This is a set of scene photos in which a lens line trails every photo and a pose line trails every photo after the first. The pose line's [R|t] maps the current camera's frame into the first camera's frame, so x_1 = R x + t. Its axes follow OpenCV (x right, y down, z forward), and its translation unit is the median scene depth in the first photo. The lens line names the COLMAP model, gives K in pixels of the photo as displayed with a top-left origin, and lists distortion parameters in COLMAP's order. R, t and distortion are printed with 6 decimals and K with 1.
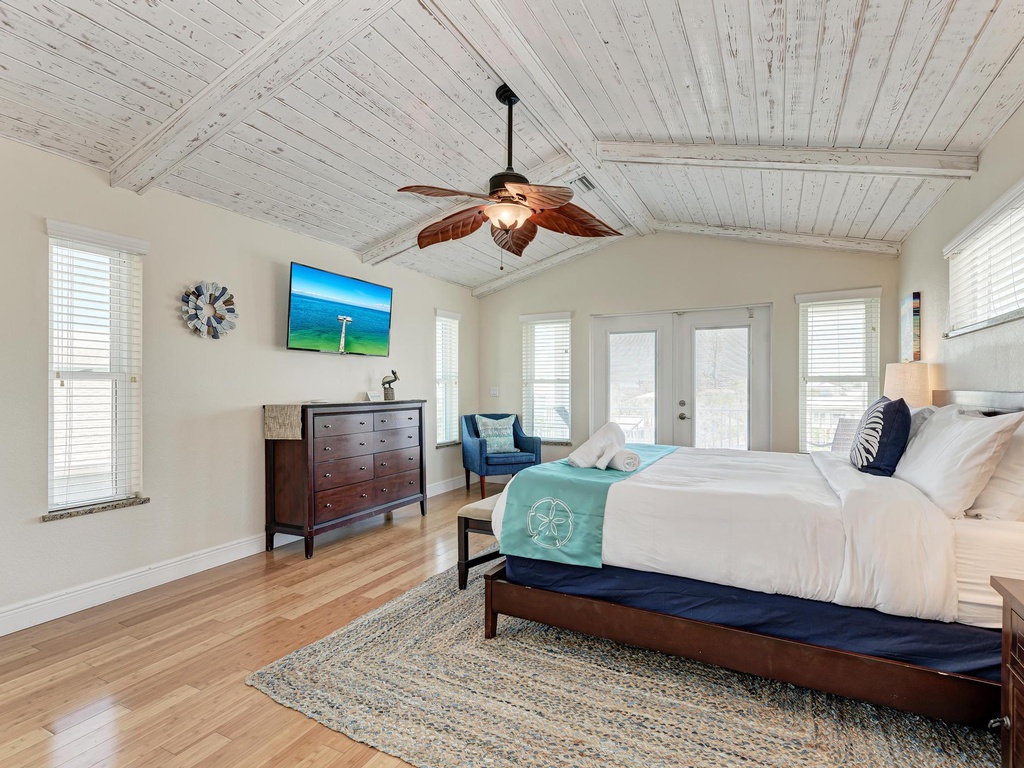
lens RADIAL K [[523.8, 0, 515.2], [0, 523.8, 388.5], [0, 0, 1]] dist [0.016496, -0.000425]
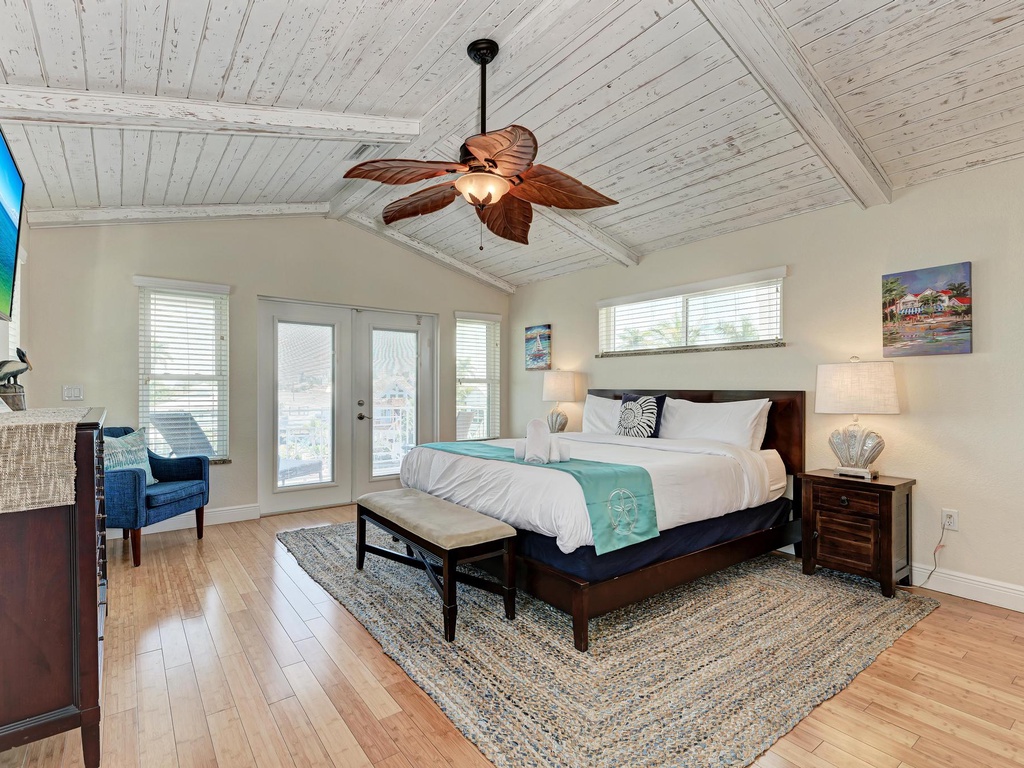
lens RADIAL K [[523.8, 0, 515.2], [0, 523.8, 388.5], [0, 0, 1]] dist [0.016496, -0.000425]
pose [[0.406938, 0.001511, 0.913454, -0.784447], [-0.000309, 0.999999, -0.001517, 0.003892], [-0.913456, 0.000335, 0.406938, 0.590802]]
